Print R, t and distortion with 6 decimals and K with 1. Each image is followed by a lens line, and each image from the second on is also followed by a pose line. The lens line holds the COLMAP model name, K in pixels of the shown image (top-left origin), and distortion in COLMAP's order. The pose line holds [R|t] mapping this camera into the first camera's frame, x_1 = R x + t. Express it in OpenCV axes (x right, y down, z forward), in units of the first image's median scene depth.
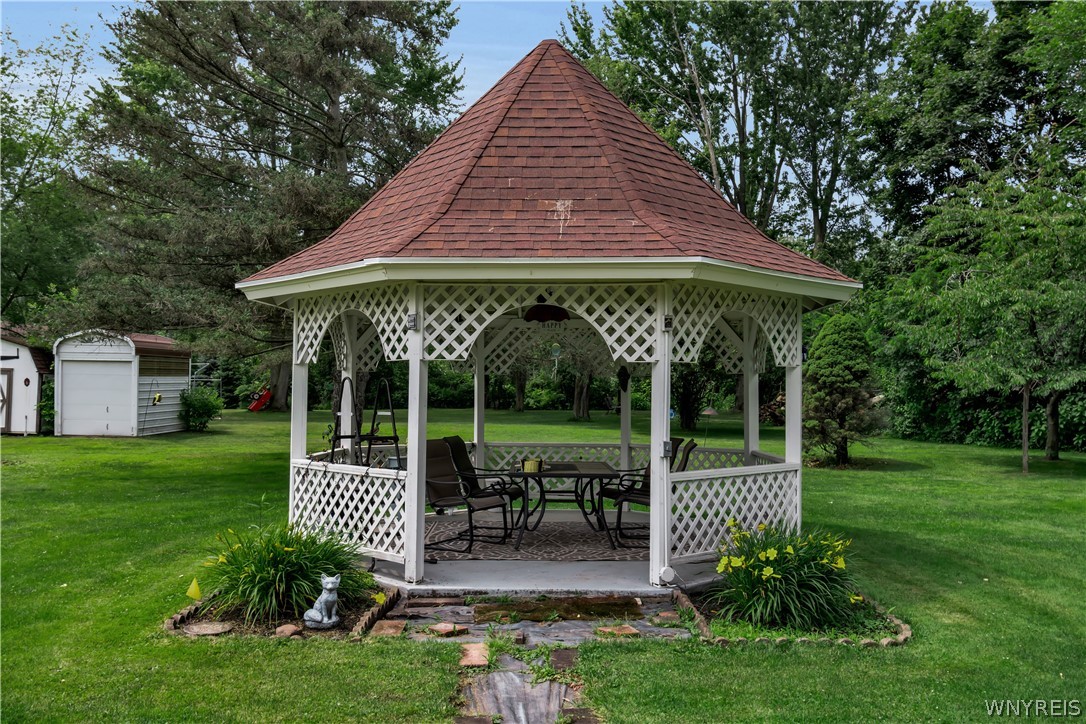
lens RADIAL K [[913.2, 0, 542.7], [0, 913.2, 362.4], [0, 0, 1]] dist [-0.000443, -0.001382]
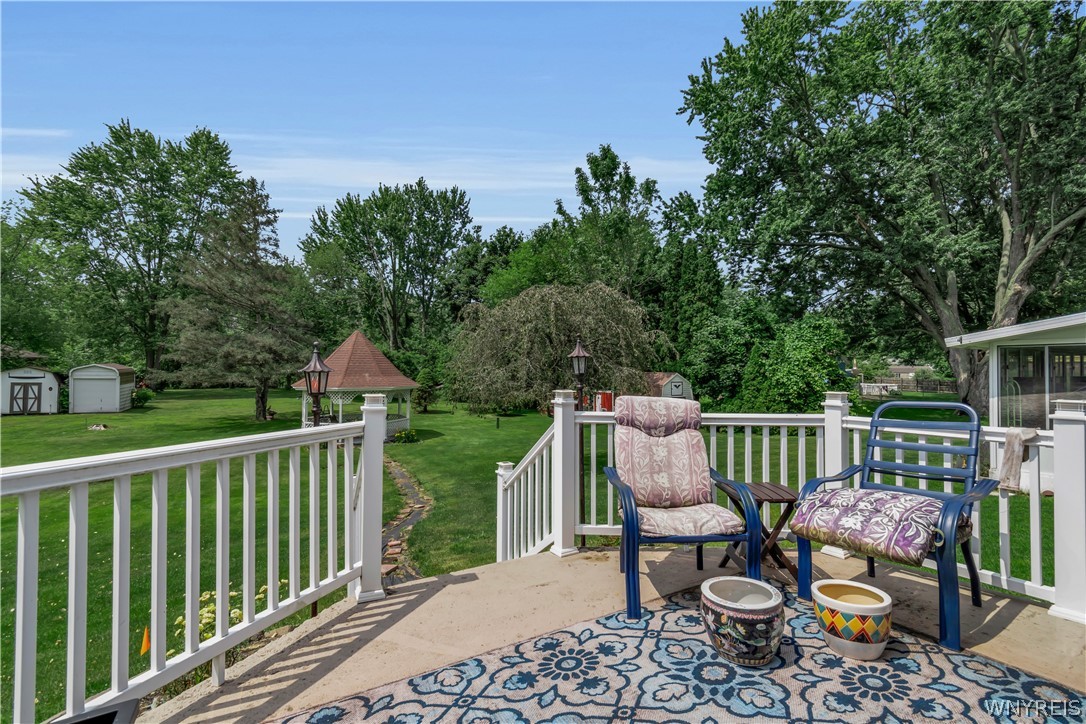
lens RADIAL K [[496.0, 0, 545.4], [0, 496.0, 361.8], [0, 0, 1]] dist [0.003641, 0.001360]
pose [[0.868128, 0.004470, 0.496321, -0.212683], [-0.018719, 0.999543, 0.023740, -0.135433], [-0.495988, -0.029900, 0.867814, -0.862915]]
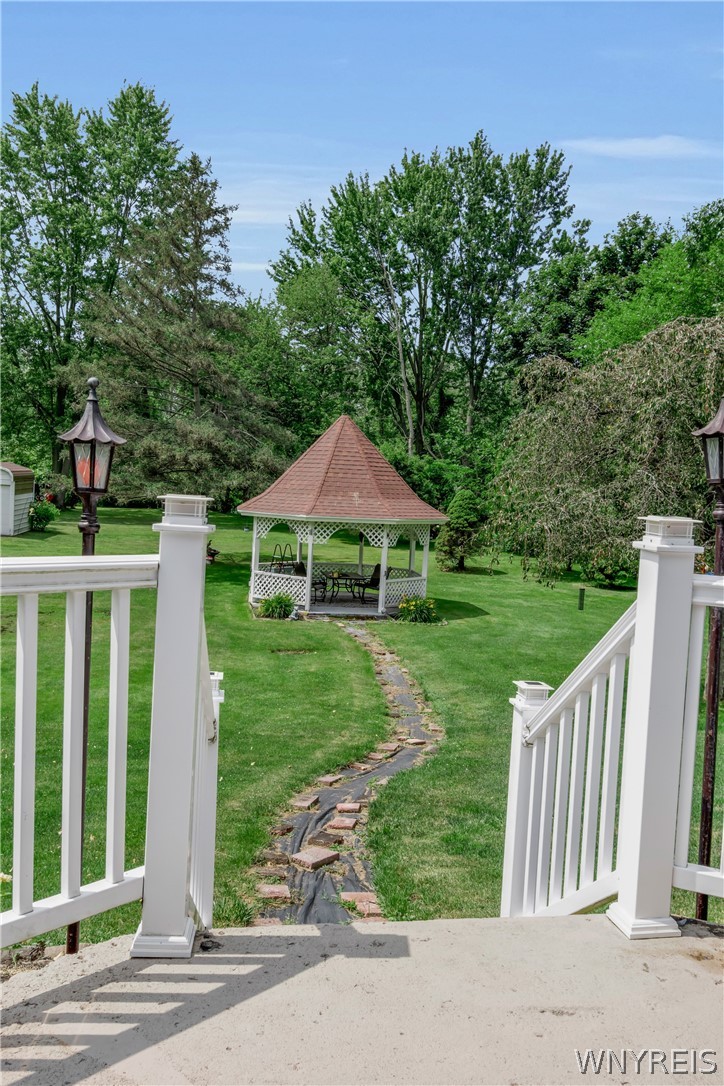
lens RADIAL K [[913.2, 0, 359.5], [0, 913.2, 547.6], [0, 0, 1]] dist [-0.000443, -0.001382]
pose [[0.986945, 0.031652, 0.157916, -0.179506], [-0.048887, 0.993113, 0.106478, -0.128095], [-0.153459, -0.112808, 0.981695, -0.828471]]
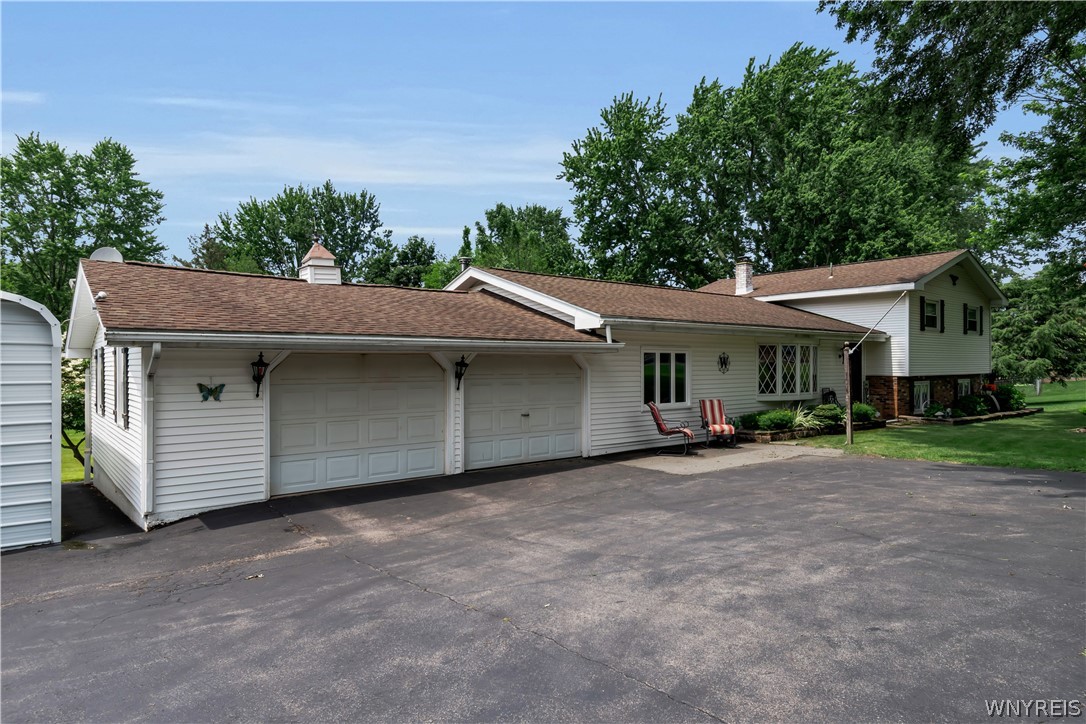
lens RADIAL K [[648.9, 0, 543.3], [0, 648.9, 363.2], [0, 0, 1]] dist [0.002433, -0.001556]
pose [[0.802855, -0.004294, 0.596158, -0.710806], [-0.016448, 0.999434, 0.029349, -0.226076], [-0.595947, -0.033368, 0.802330, -1.838729]]
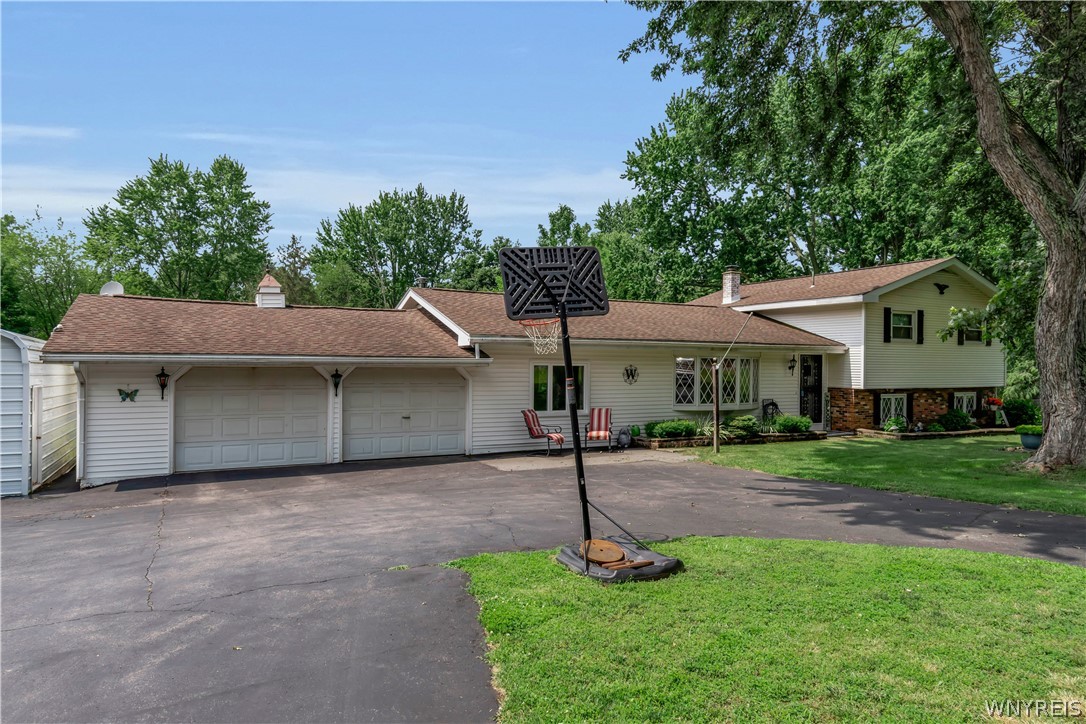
lens RADIAL K [[684.4, 0, 536.3], [0, 684.4, 370.5], [0, 0, 1]] dist [-0.001892, 0.001323]
pose [[0.904464, -0.000177, 0.426549, -0.557228], [-0.021291, 0.998735, 0.045559, -0.251042], [-0.426017, -0.050288, 0.903316, -2.102369]]
